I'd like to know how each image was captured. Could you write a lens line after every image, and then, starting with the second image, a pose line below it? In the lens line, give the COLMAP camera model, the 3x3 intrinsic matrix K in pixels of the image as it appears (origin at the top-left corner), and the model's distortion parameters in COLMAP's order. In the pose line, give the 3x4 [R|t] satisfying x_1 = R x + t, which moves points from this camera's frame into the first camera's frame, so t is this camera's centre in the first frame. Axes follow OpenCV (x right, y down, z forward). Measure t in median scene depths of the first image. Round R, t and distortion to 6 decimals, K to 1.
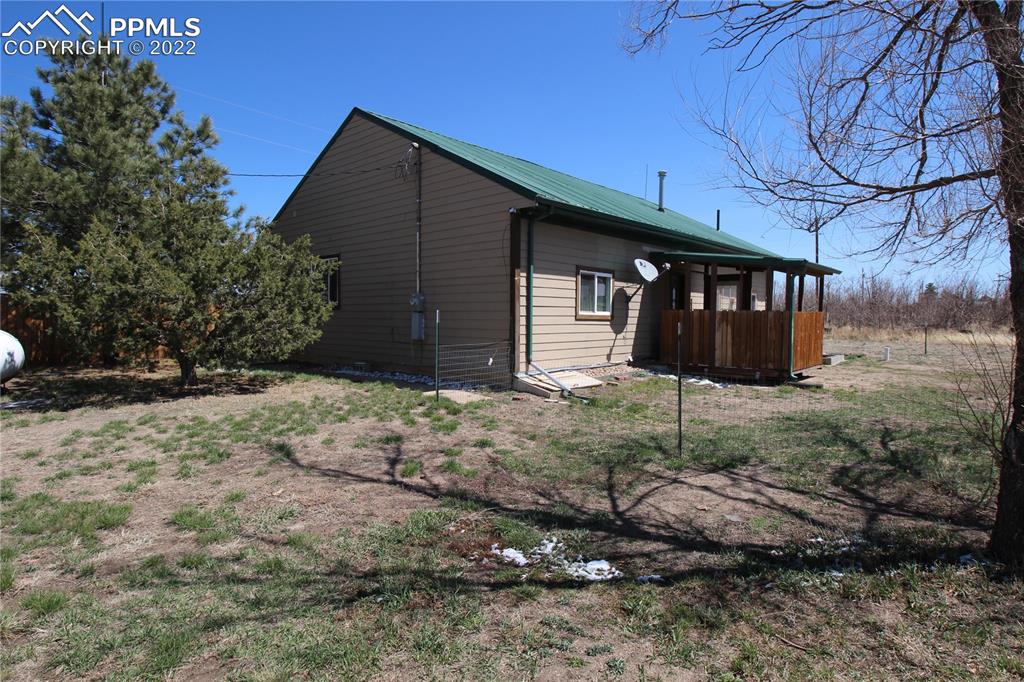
lens RADIAL K [[552.1, 0, 511.6], [0, 552.1, 322.0], [0, 0, 1]] dist [0.000119, 0.000129]
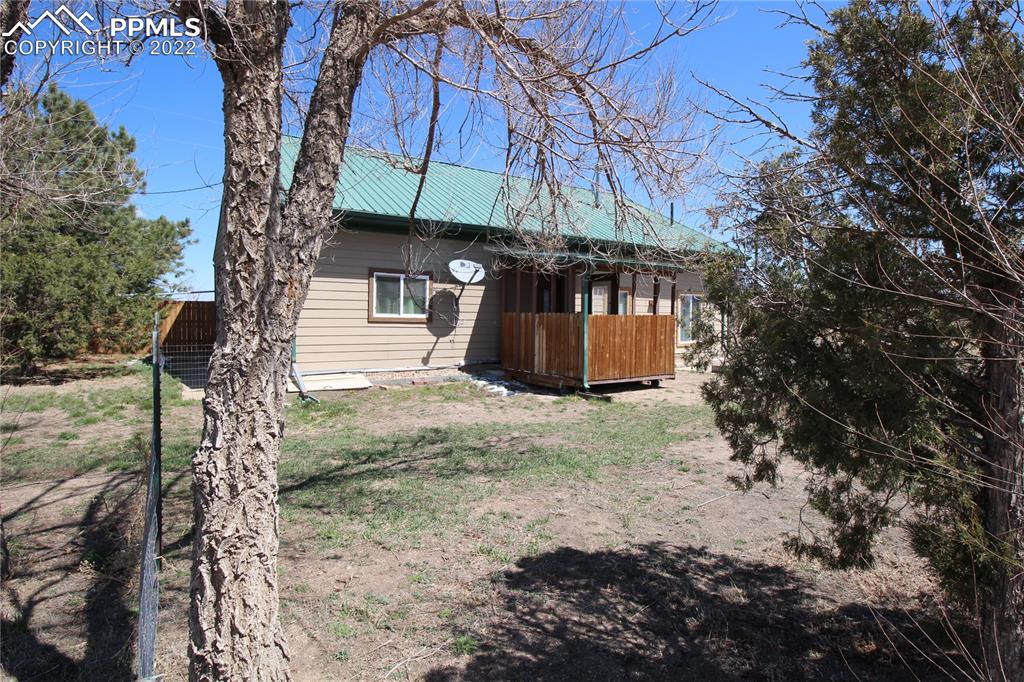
lens RADIAL K [[552.1, 0, 511.6], [0, 552.1, 322.0], [0, 0, 1]] dist [0.000119, 0.000129]
pose [[0.972847, 0.004635, -0.231404, 0.551062], [-0.005818, 0.999973, -0.004430, -0.001448], [0.231377, 0.005656, 0.972848, 0.083654]]
